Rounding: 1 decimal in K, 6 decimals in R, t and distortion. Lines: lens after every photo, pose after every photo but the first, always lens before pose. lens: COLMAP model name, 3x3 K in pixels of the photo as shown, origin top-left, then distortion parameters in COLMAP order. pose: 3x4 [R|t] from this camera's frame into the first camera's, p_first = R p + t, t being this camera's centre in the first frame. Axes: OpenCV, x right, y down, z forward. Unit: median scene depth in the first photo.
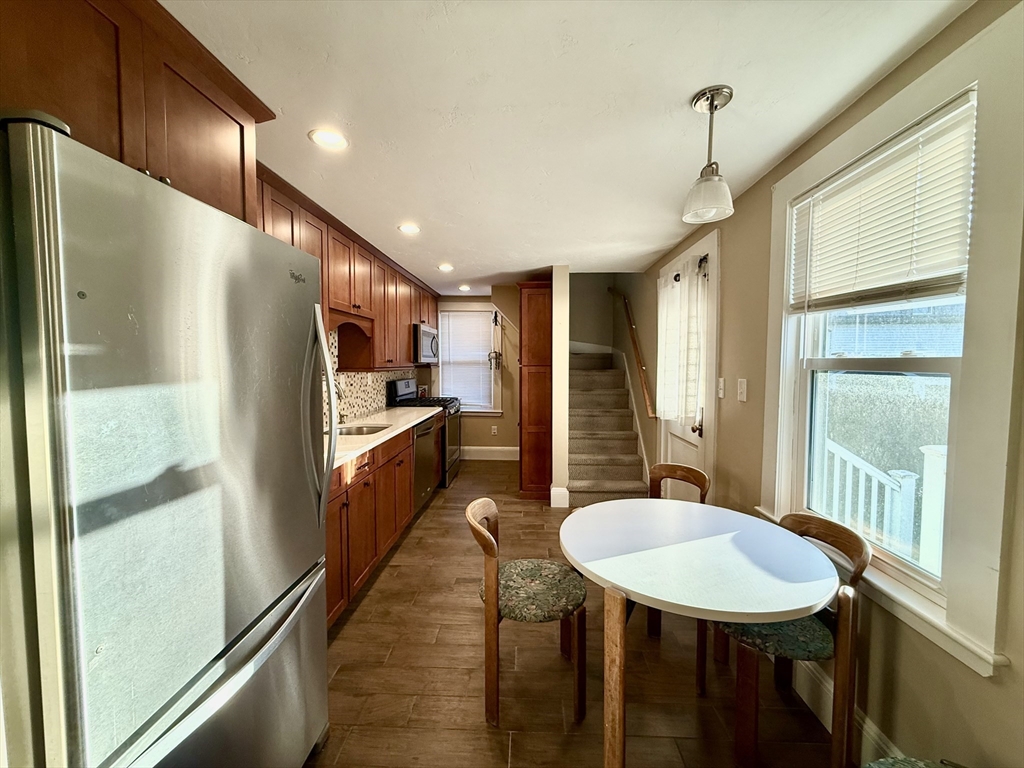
lens RADIAL K [[408.0, 0, 511.8], [0, 408.0, 380.4], [0, 0, 1]] dist [0.001131, 0.002052]
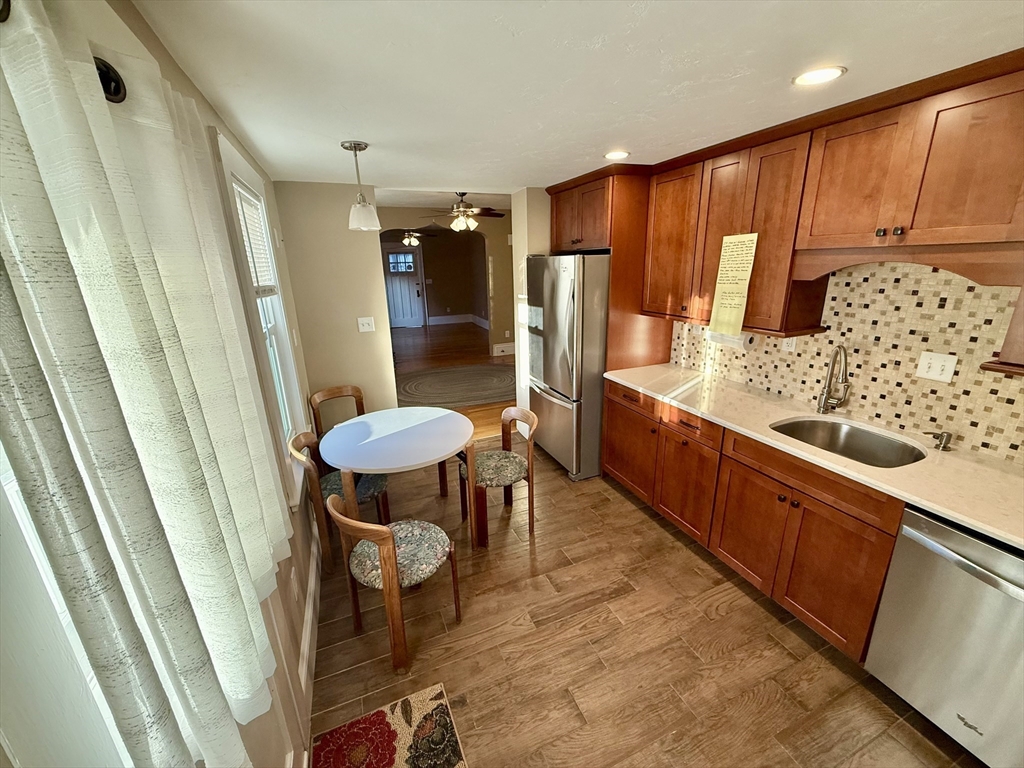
lens RADIAL K [[408.0, 0, 512.6], [0, 408.0, 385.6], [0, 0, 1]] dist [0.001131, 0.002052]
pose [[-0.903105, 0.150411, -0.402215, 0.402983], [0.008296, 0.942586, 0.333859, -0.214816], [0.429339, 0.298173, -0.852503, 1.608264]]
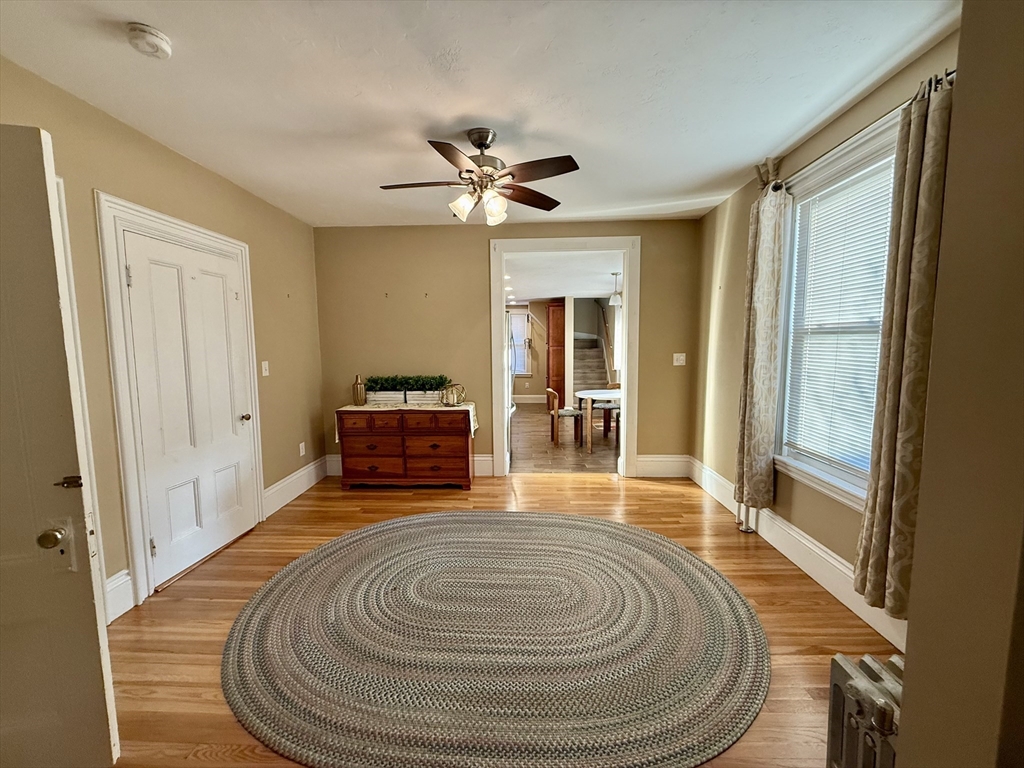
lens RADIAL K [[408.0, 0, 510.0], [0, 408.0, 381.8], [0, 0, 1]] dist [0.001131, 0.002052]
pose [[0.999983, -0.005641, 0.001750, -0.146301], [0.005558, 0.999021, 0.043893, 0.041696], [-0.001996, -0.043883, 0.999035, -0.835536]]
